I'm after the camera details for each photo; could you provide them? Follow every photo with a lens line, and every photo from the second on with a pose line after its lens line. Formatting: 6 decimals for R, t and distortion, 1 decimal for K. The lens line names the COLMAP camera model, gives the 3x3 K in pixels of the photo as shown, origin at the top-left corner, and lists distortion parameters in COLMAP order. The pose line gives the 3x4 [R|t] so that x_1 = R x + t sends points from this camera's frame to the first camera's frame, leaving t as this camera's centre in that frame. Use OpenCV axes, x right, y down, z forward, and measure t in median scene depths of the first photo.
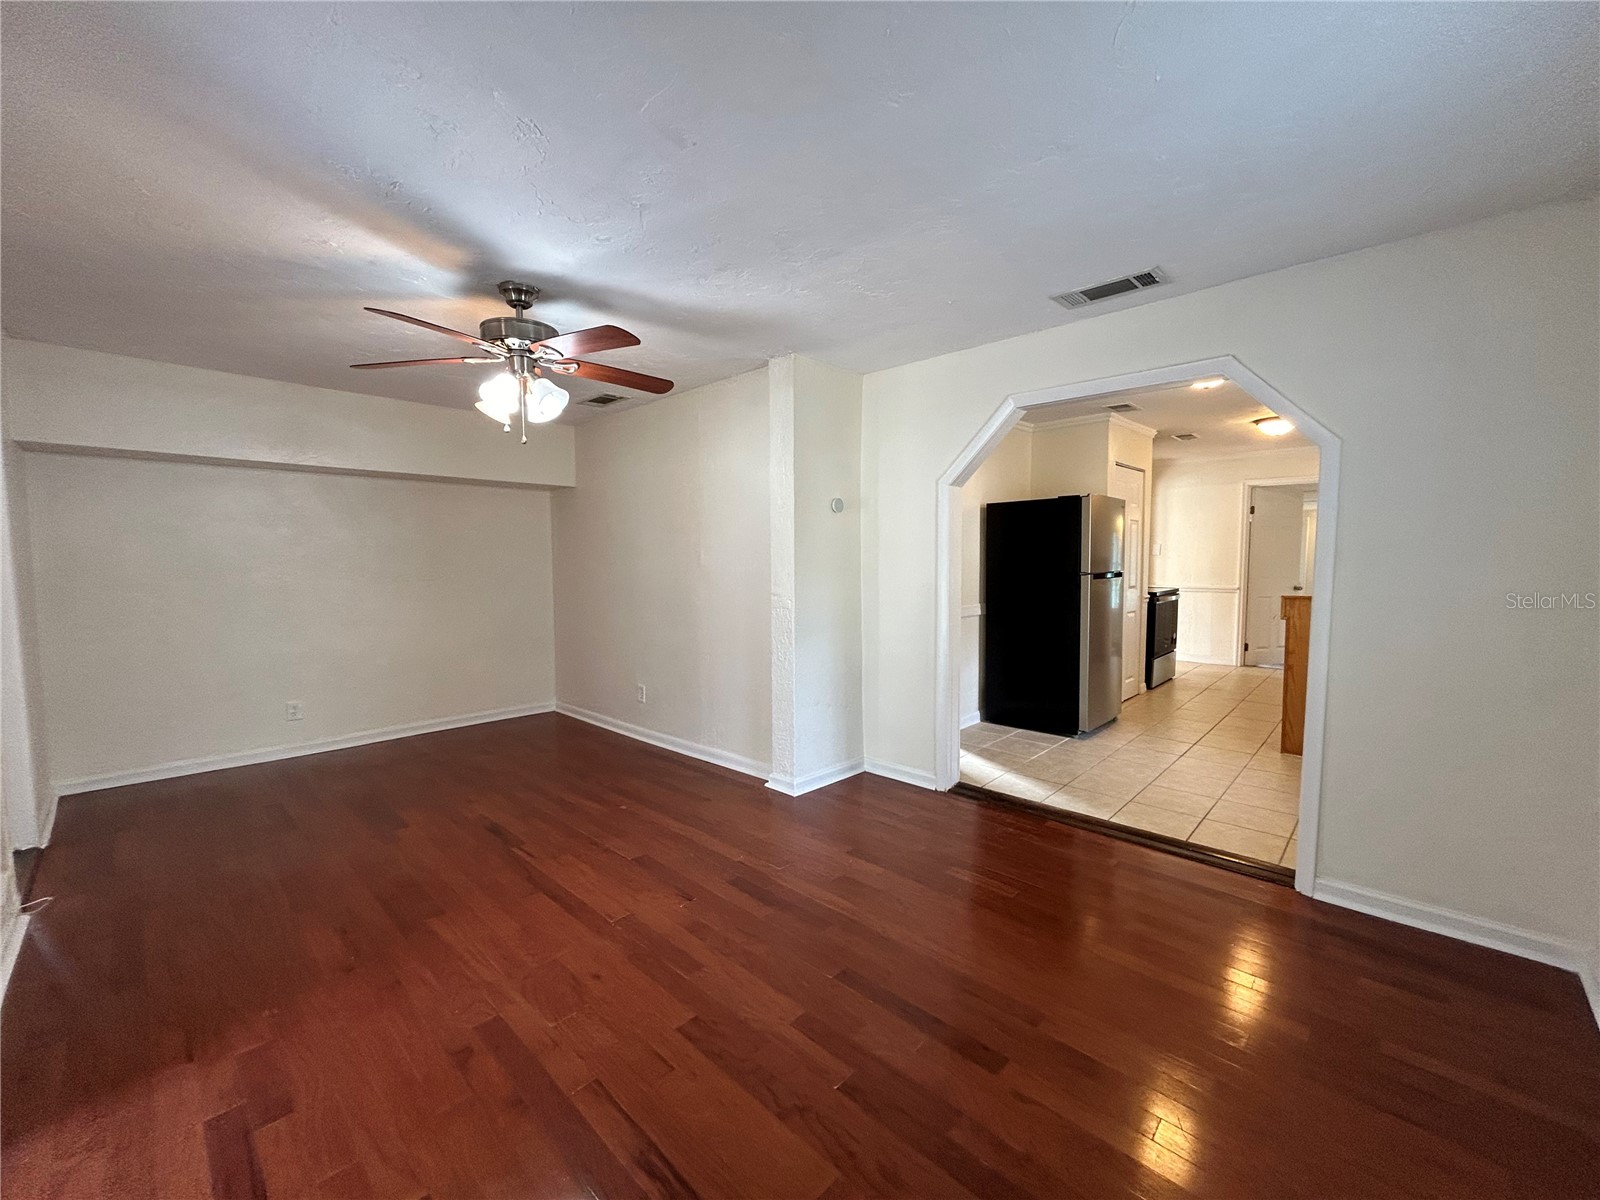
lens RADIAL K [[641.9, 0, 791.2], [0, 641.9, 605.3], [0, 0, 1]] dist [-0.010168, 0.000103]
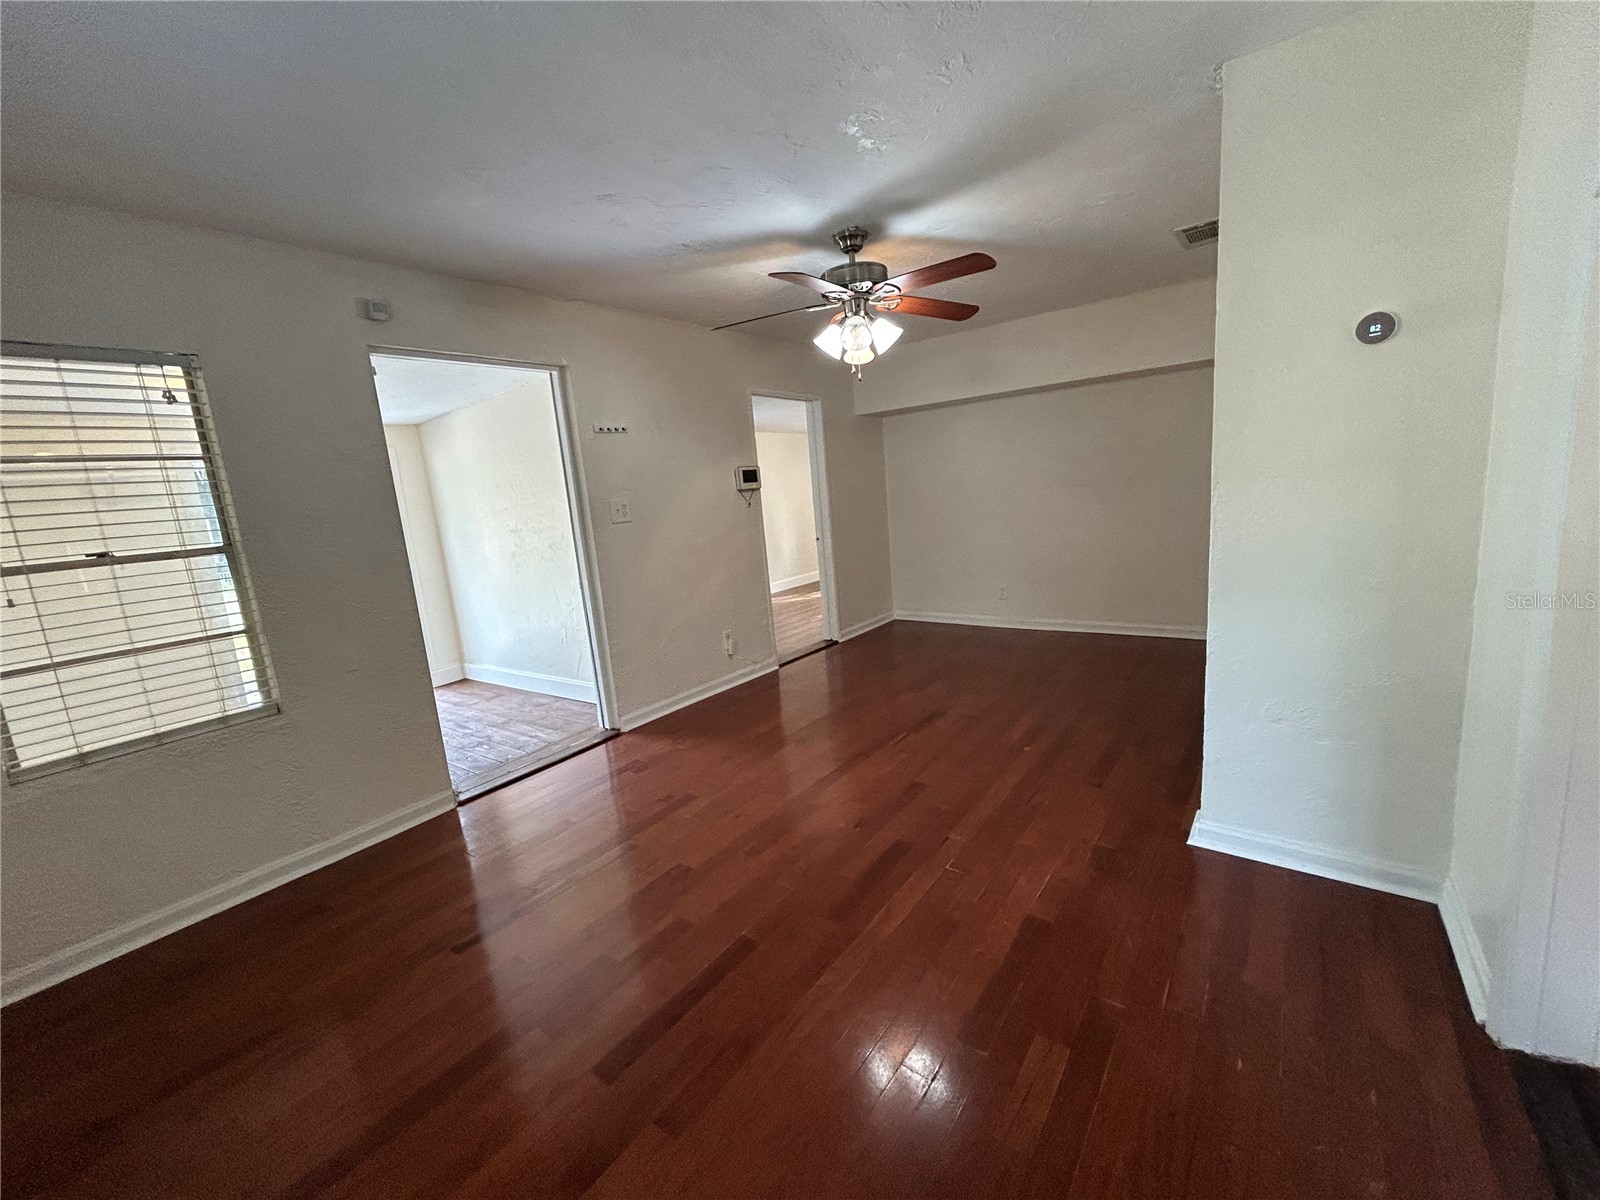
lens RADIAL K [[641.9, 0, 799.7], [0, 641.9, 601.7], [0, 0, 1]] dist [-0.010168, 0.000103]
pose [[0.120510, 0.166138, -0.978711, 0.695603], [0.010726, 0.985621, 0.168632, -0.059017], [0.992654, -0.030820, 0.116995, 0.726829]]
